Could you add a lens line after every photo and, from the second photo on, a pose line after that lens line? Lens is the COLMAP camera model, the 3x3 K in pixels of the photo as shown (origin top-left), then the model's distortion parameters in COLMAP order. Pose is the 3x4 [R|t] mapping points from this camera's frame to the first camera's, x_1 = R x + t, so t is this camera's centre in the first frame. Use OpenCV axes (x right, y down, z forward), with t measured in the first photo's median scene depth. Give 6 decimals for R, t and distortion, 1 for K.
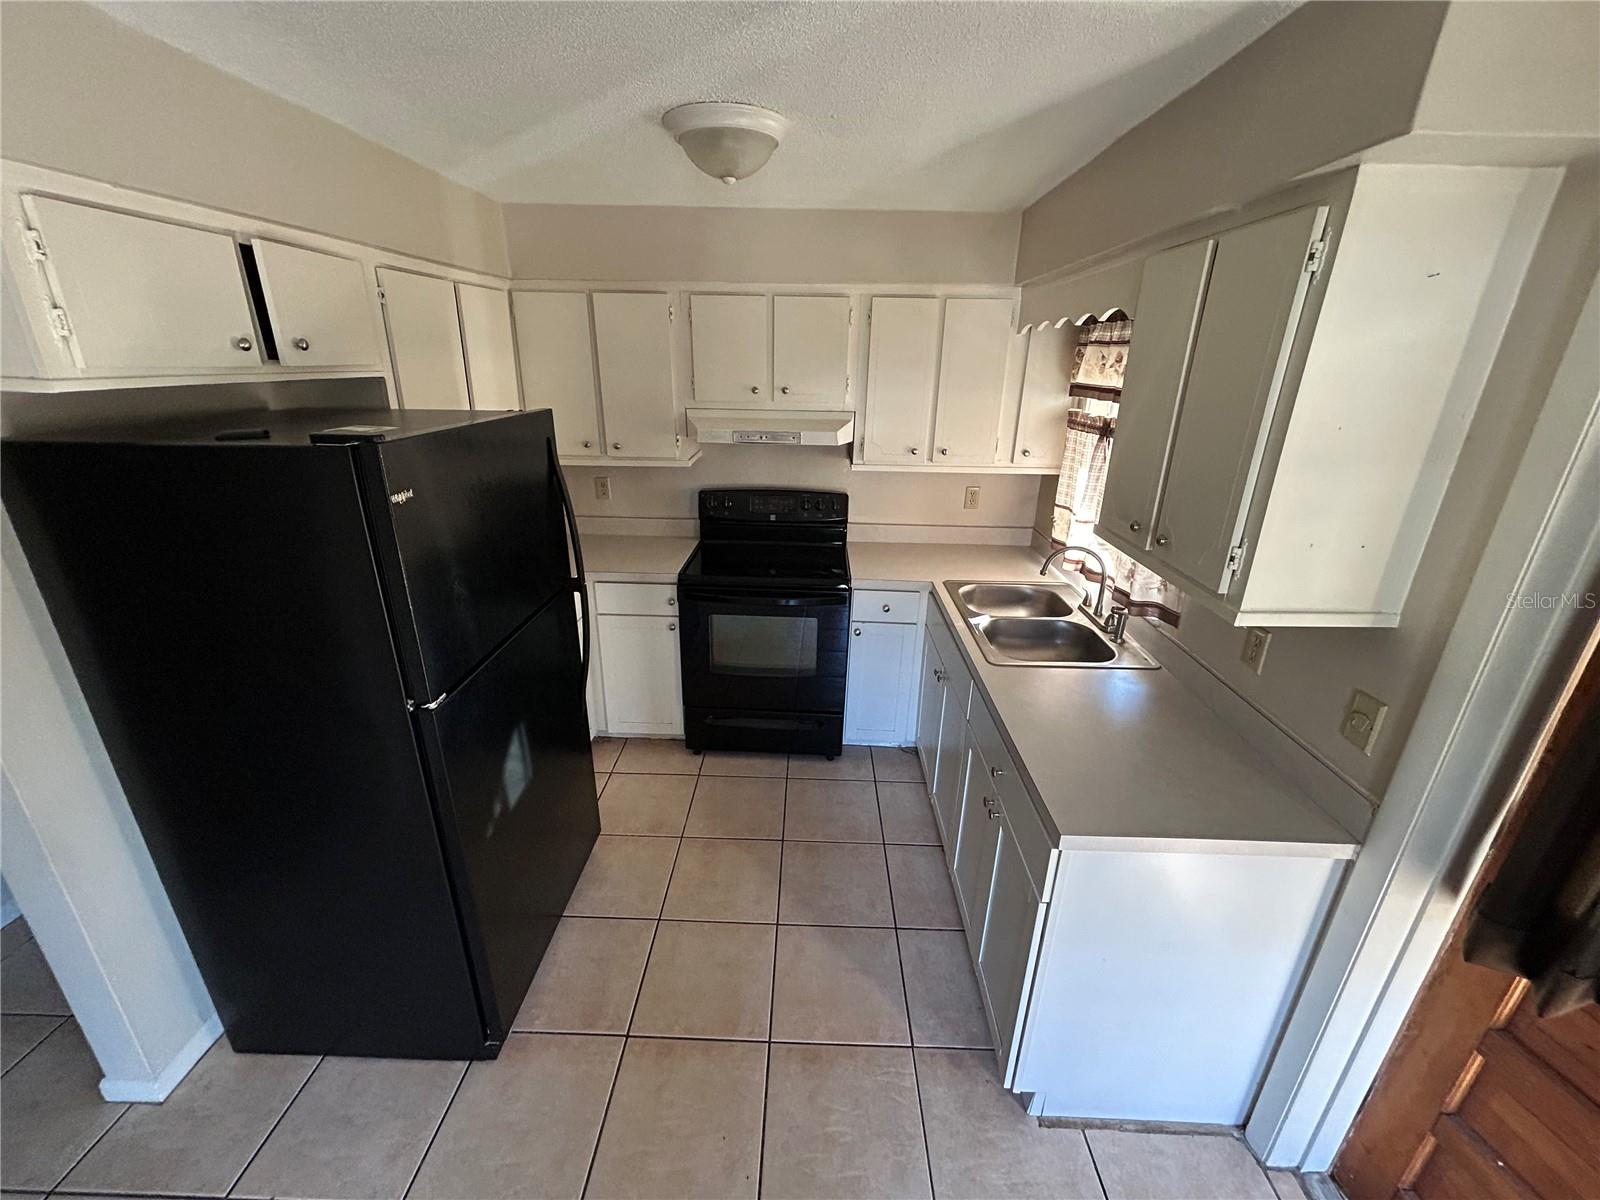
lens RADIAL K [[645.2, 0, 792.4], [0, 645.2, 599.7], [0, 0, 1]] dist [0.002370, 0.000219]
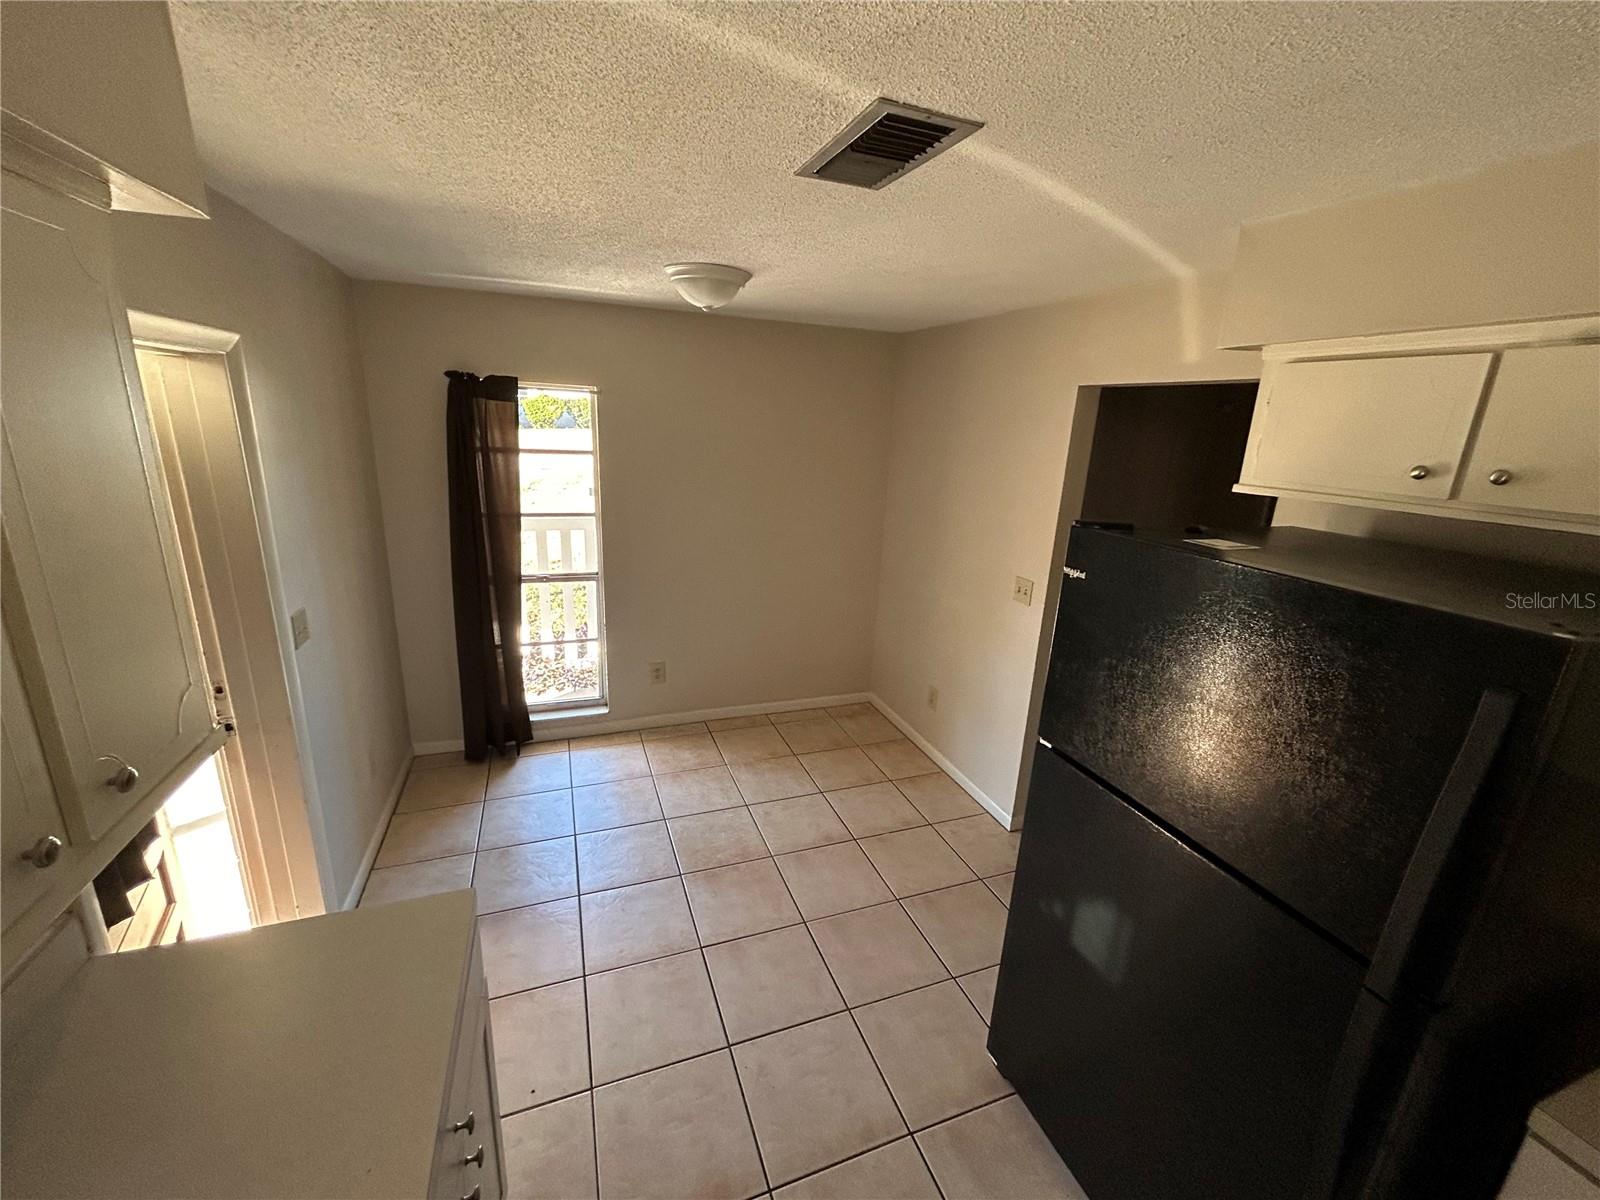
lens RADIAL K [[641.6, 0, 803.0], [0, 641.6, 596.4], [0, 0, 1]] dist [0.000456, 0.000124]
pose [[-0.922529, 0.045647, -0.383219, 0.277809], [-0.192153, 0.806819, 0.558677, -0.585663], [0.334690, 0.589032, -0.735543, 1.459149]]
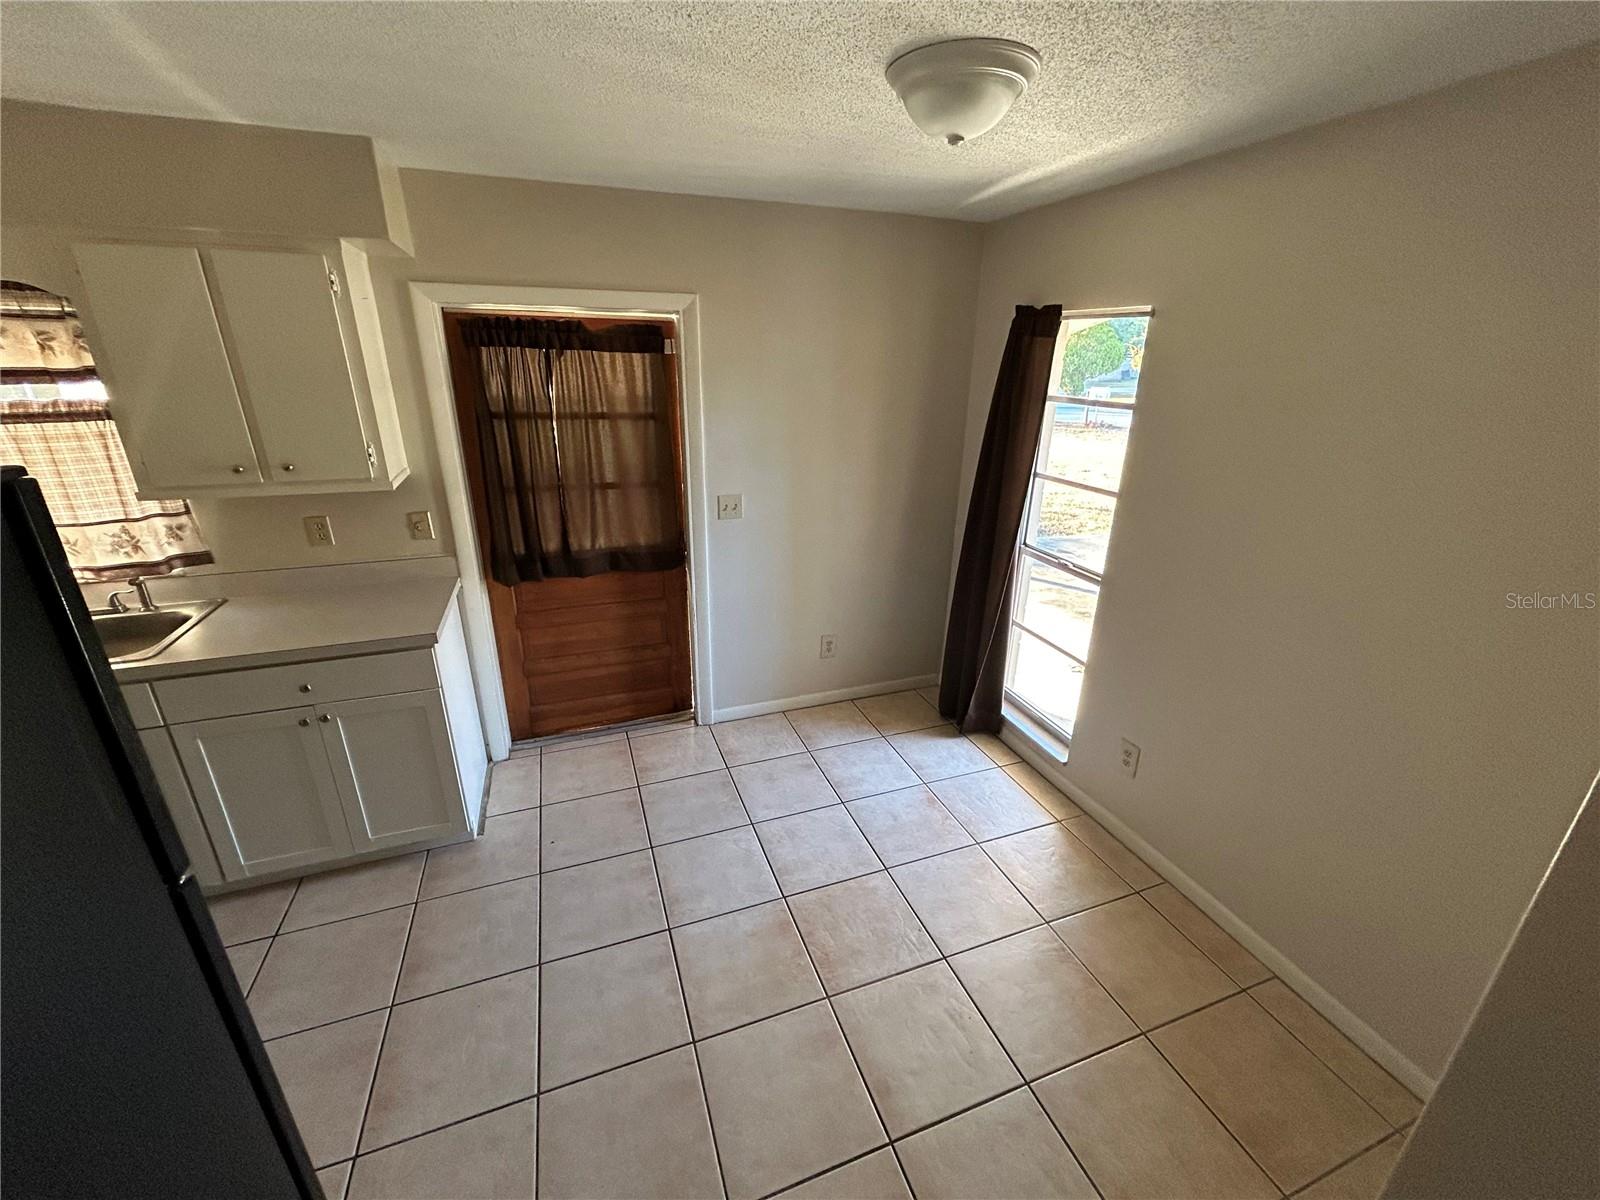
lens RADIAL K [[641.6, 0, 803.0], [0, 641.6, 596.4], [0, 0, 1]] dist [0.000456, 0.000124]
pose [[-0.373294, -0.344483, 0.861384, -1.159356], [0.310183, 0.828720, 0.465843, -0.162134], [-0.874322, 0.441083, -0.202504, 0.422784]]
